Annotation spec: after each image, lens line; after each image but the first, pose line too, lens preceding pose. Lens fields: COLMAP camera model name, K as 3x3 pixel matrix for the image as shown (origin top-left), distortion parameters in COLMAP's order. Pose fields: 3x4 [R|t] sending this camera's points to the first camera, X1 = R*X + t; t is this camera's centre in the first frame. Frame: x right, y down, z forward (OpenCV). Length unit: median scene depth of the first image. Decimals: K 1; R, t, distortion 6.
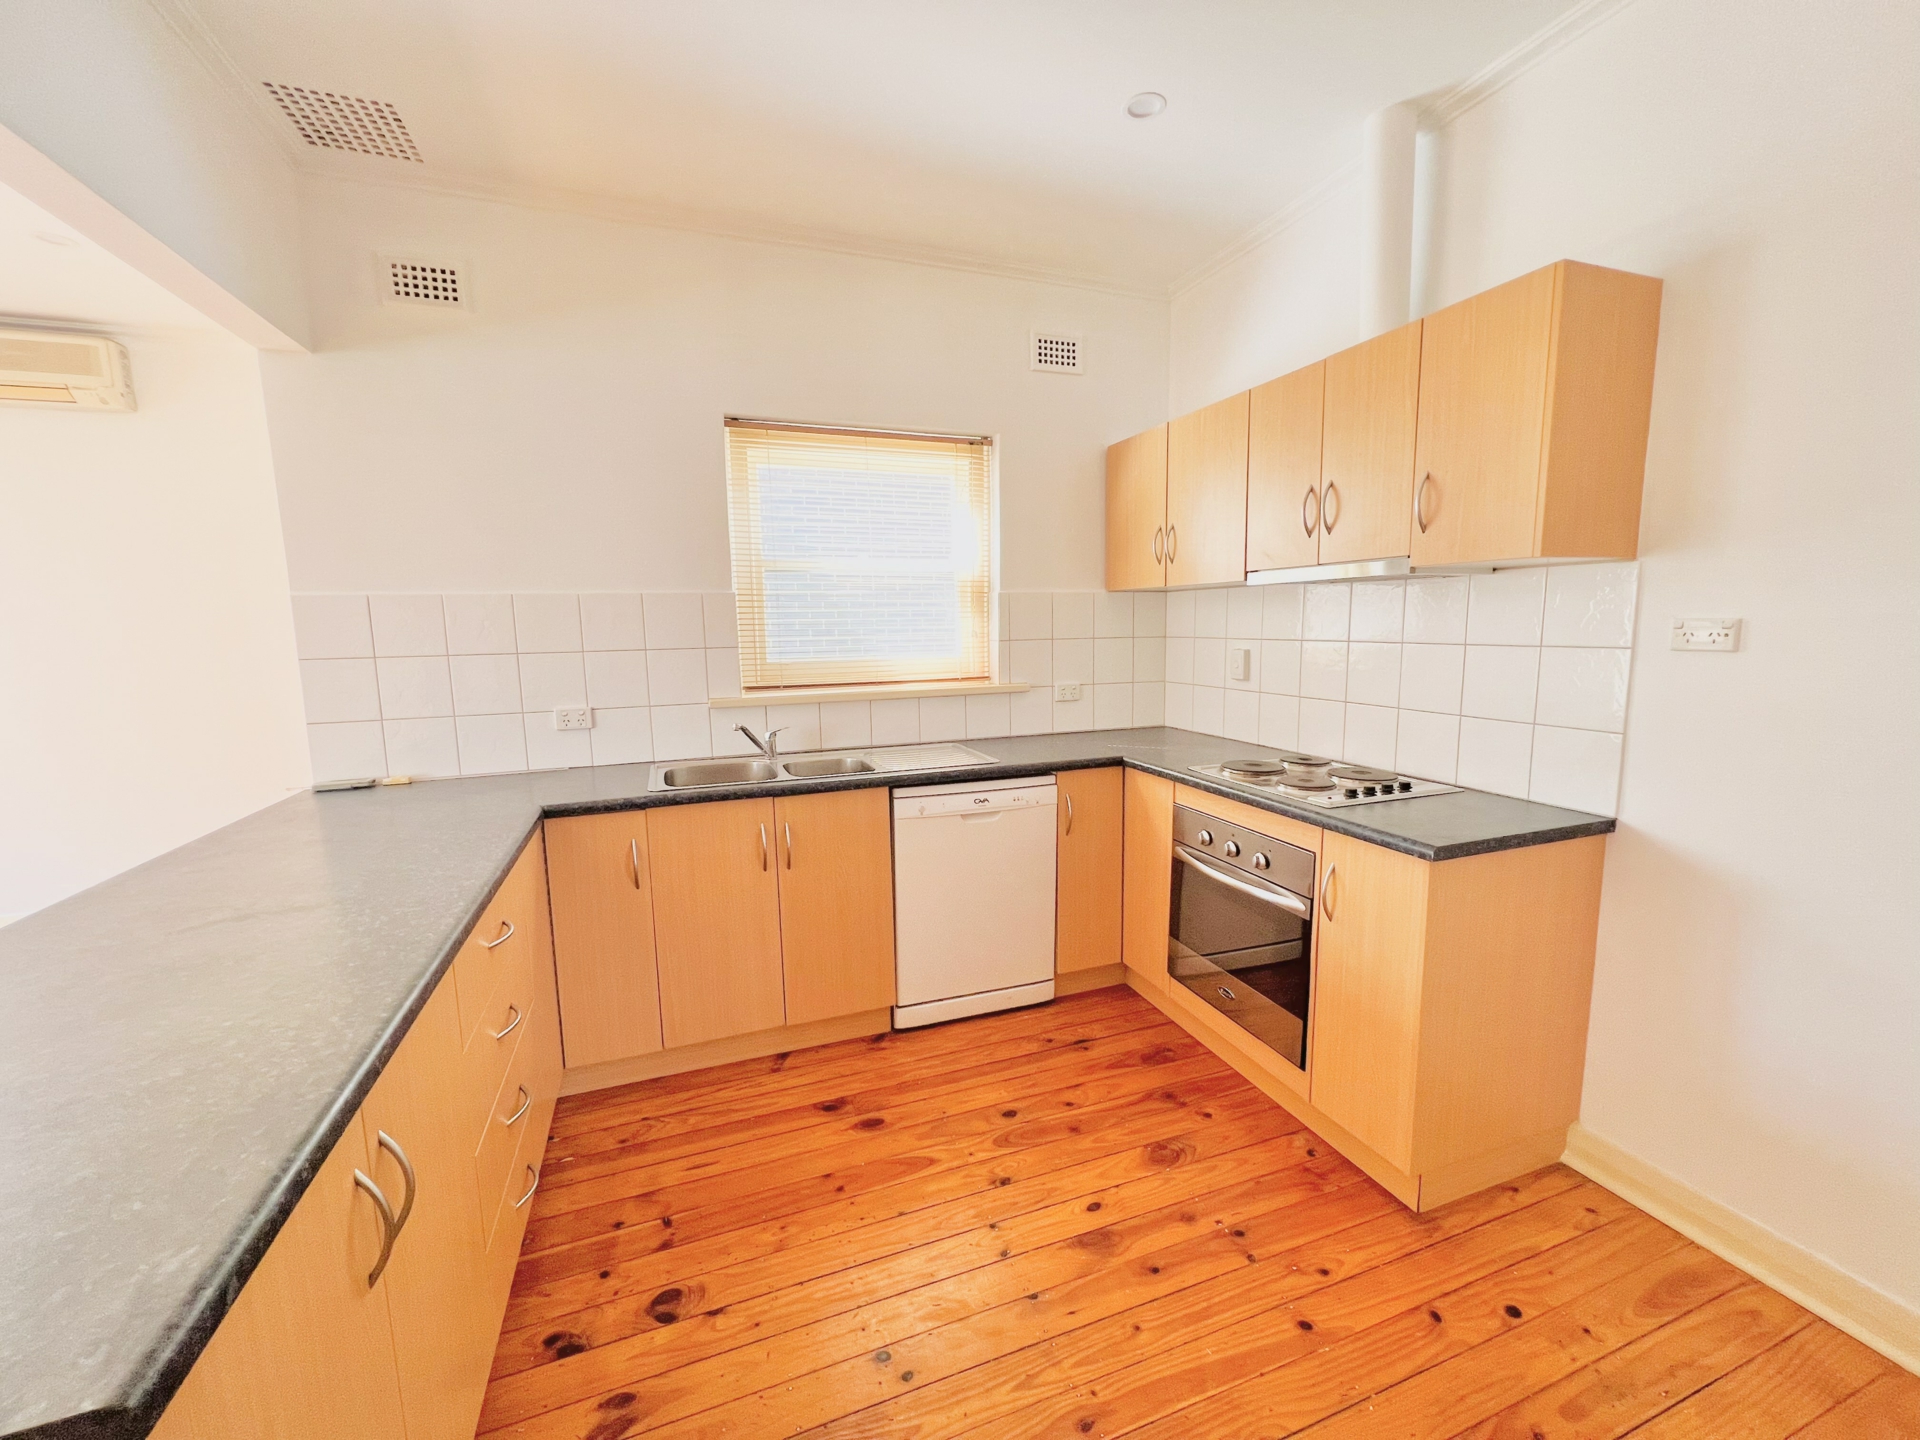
lens RADIAL K [[766.2, 0, 956.4], [0, 766.2, 720.2], [0, 0, 1]] dist [-0.002315, 0.000726]
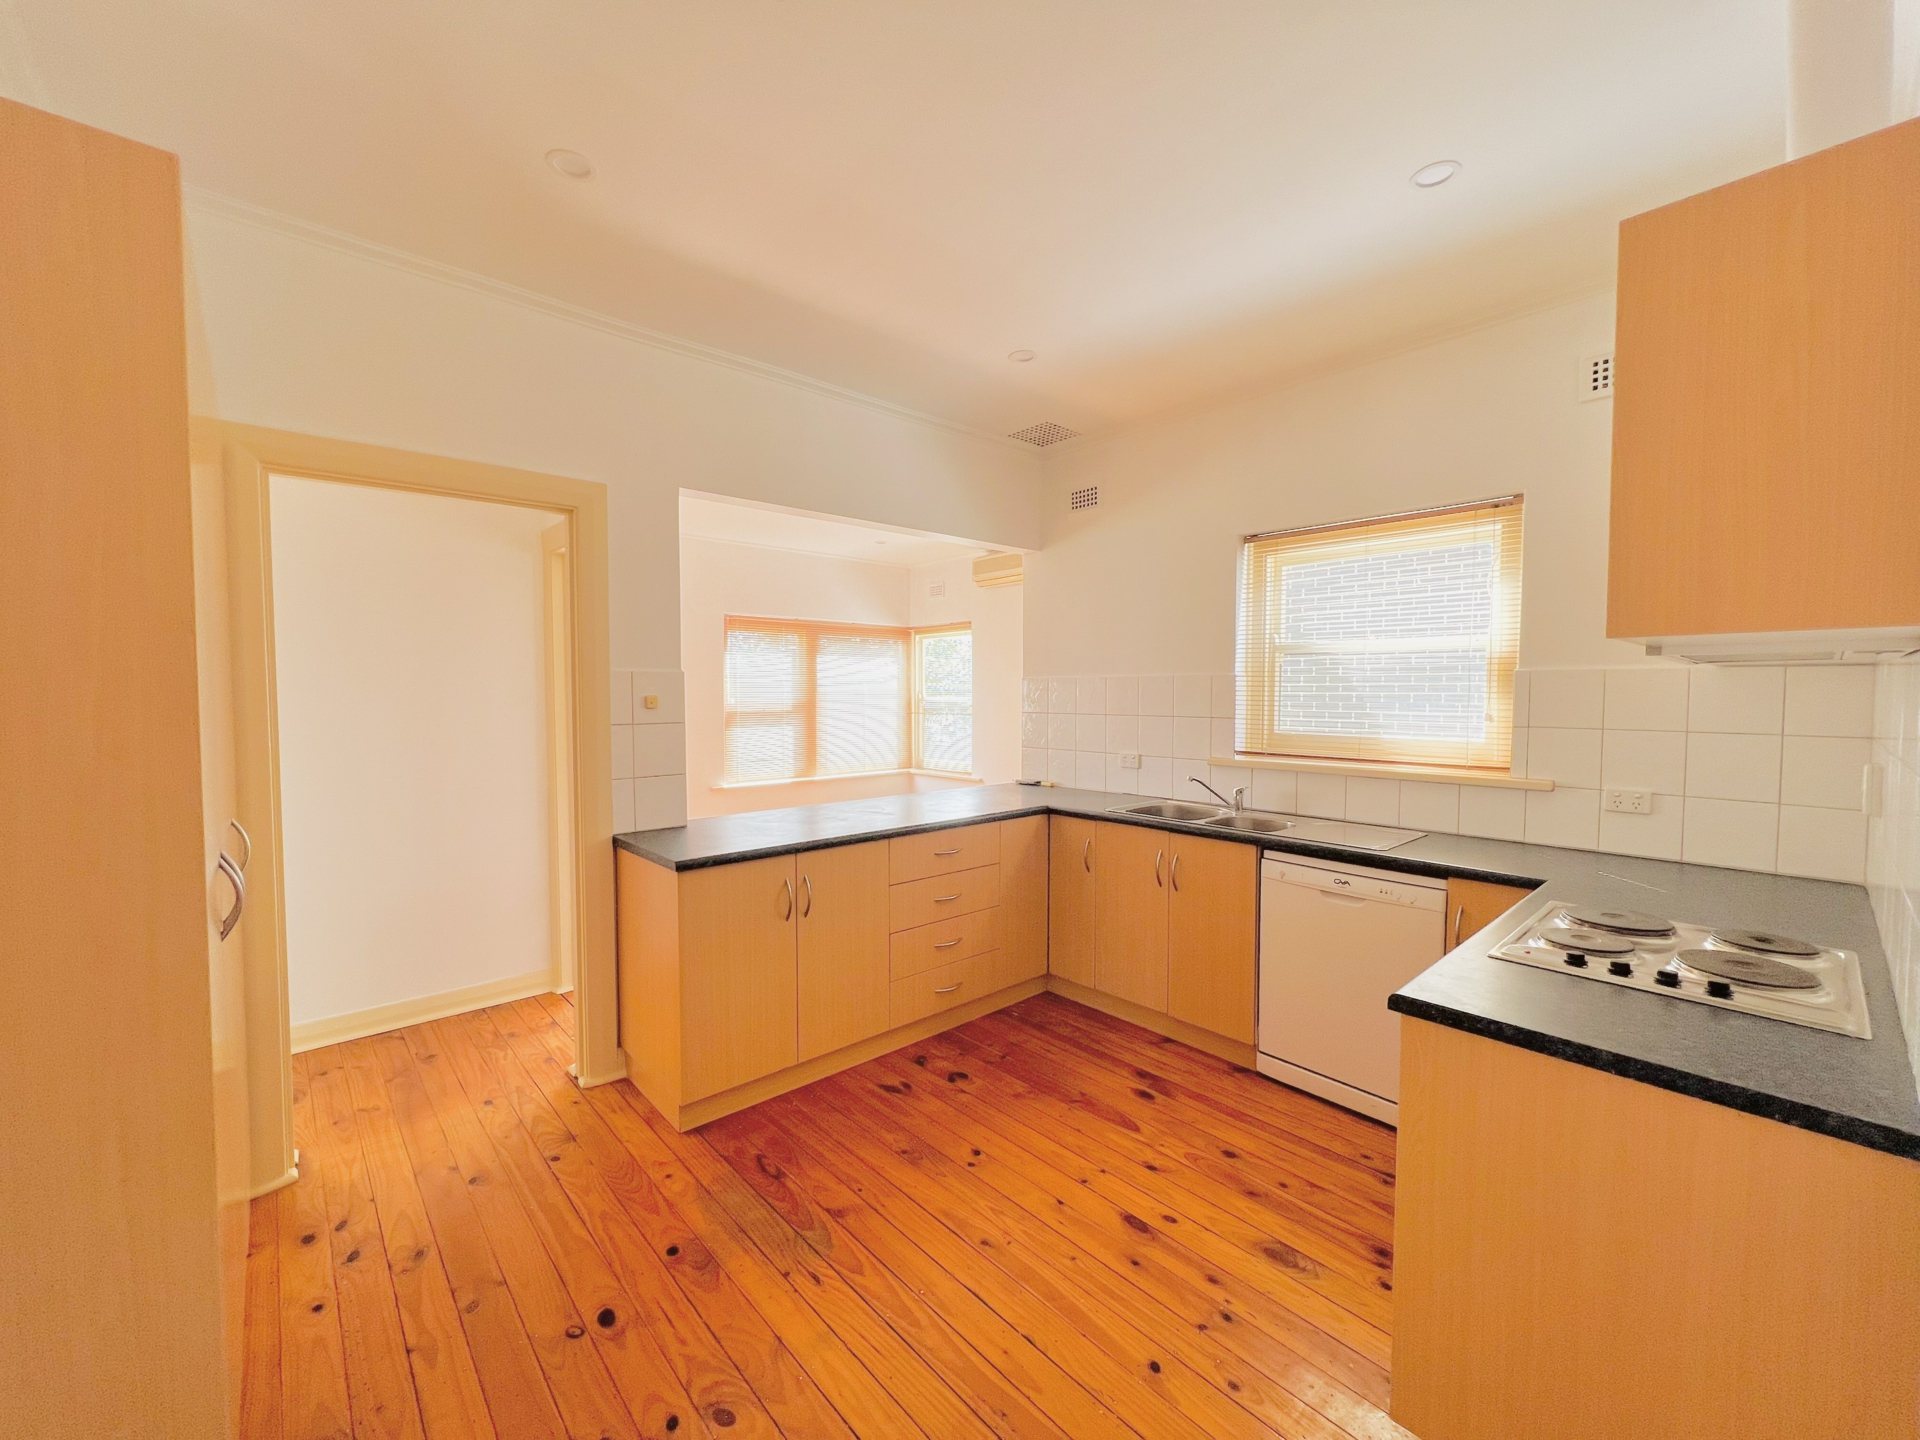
lens RADIAL K [[766.2, 0, 957.9], [0, 766.2, 718.0], [0, 0, 1]] dist [-0.002315, 0.000726]
pose [[0.370656, 0.048051, -0.927527, 0.834695], [-0.127756, 0.991806, 0.000328, -0.047000], [0.919942, 0.118375, 0.373757, 0.153764]]
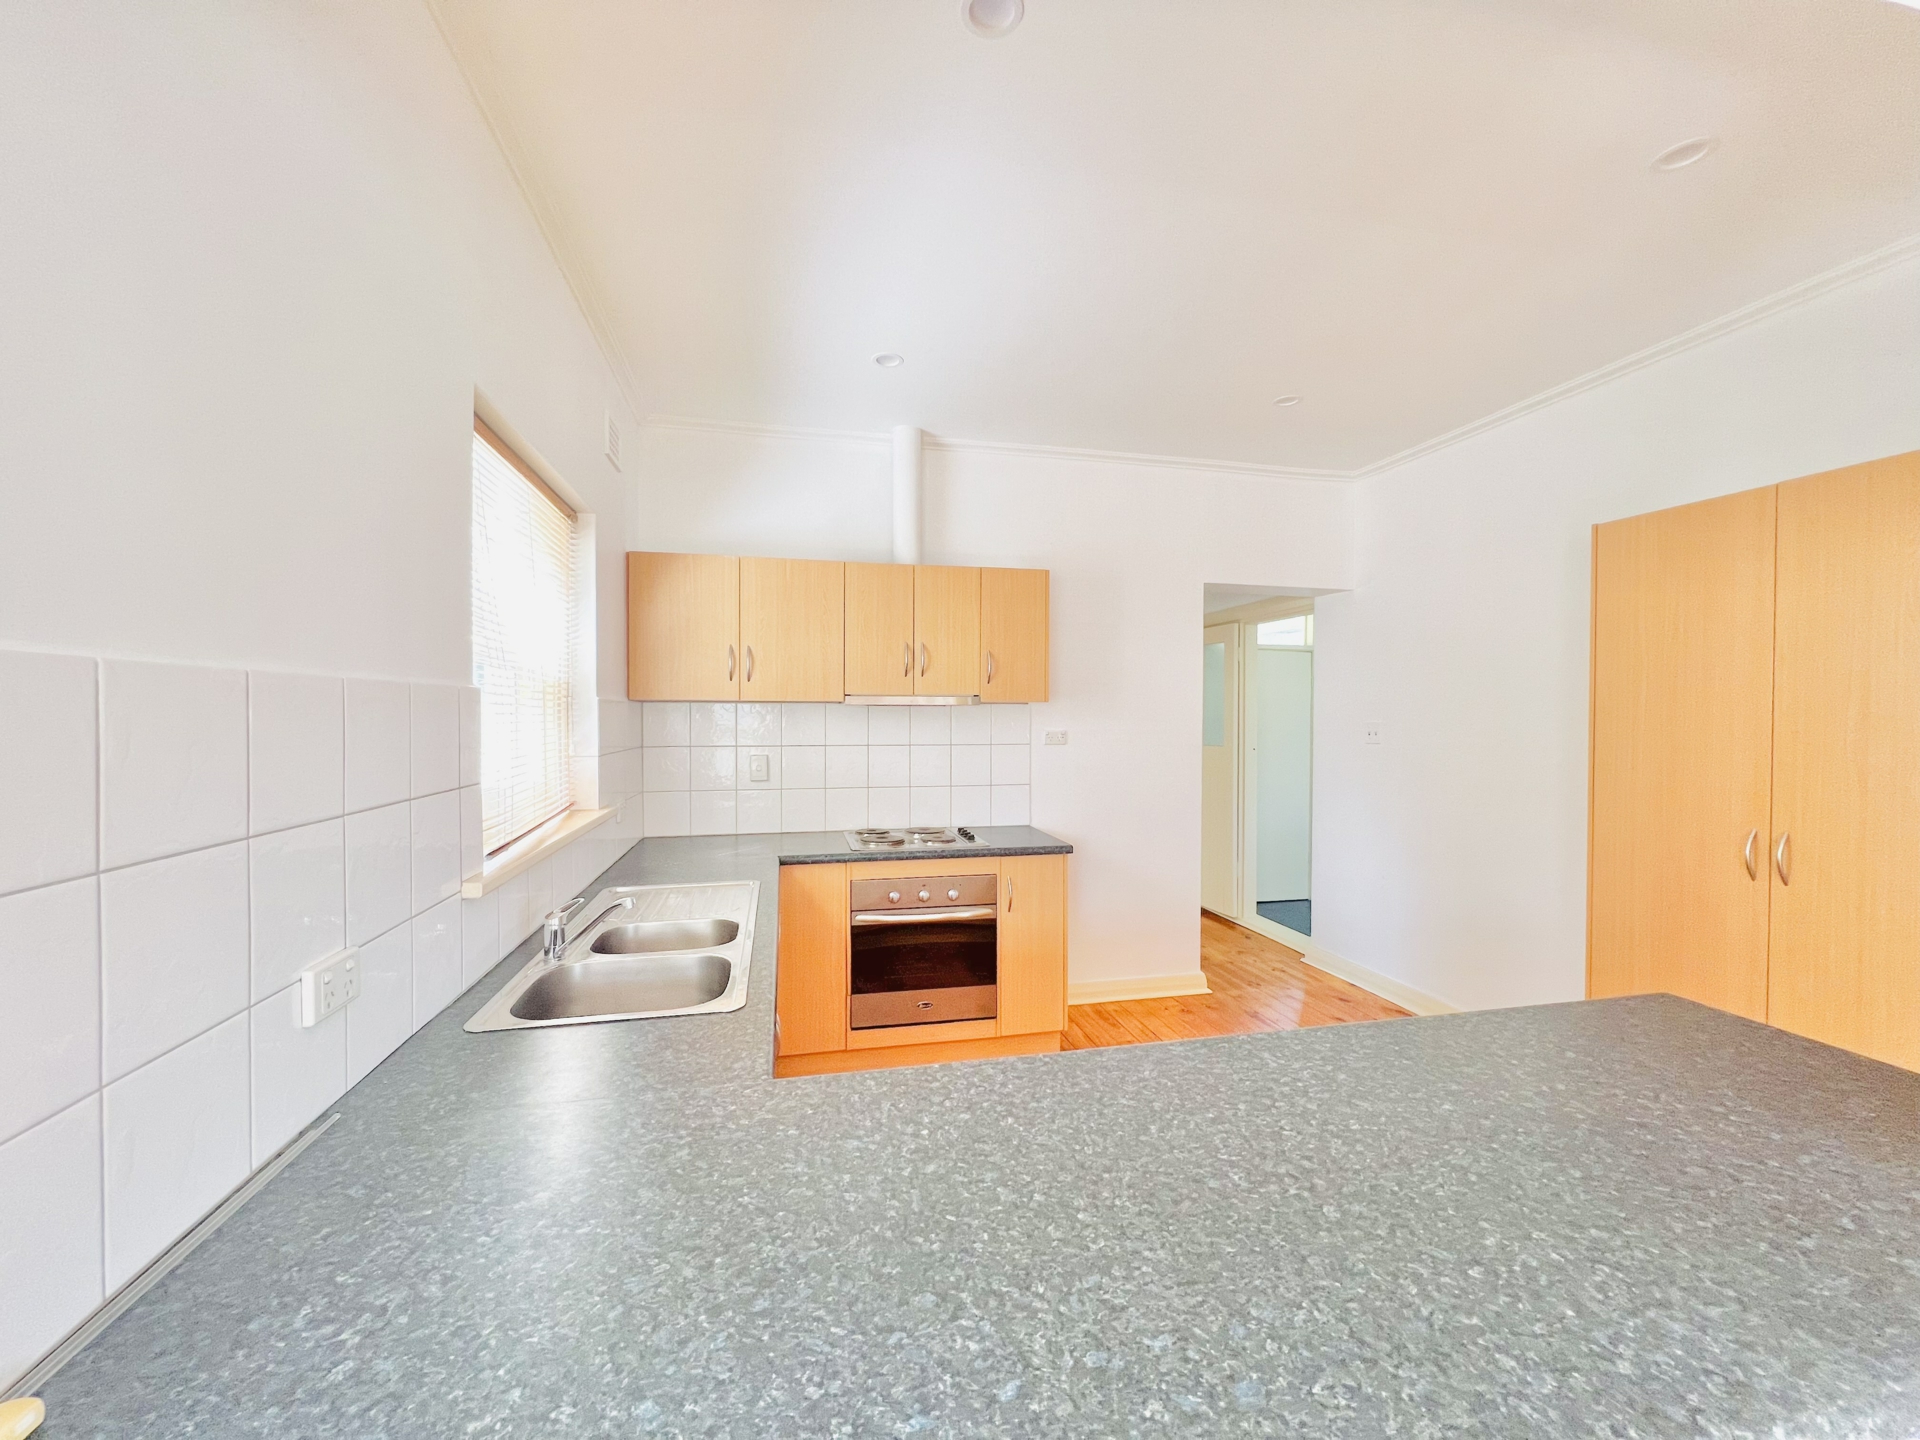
lens RADIAL K [[766.2, 0, 954.9], [0, 766.2, 720.3], [0, 0, 1]] dist [-0.002315, 0.000726]
pose [[0.135510, 0.007967, 0.990744, -0.962413], [0.122974, 0.992100, -0.024798, -0.100844], [-0.983115, 0.125196, 0.133460, 0.688462]]
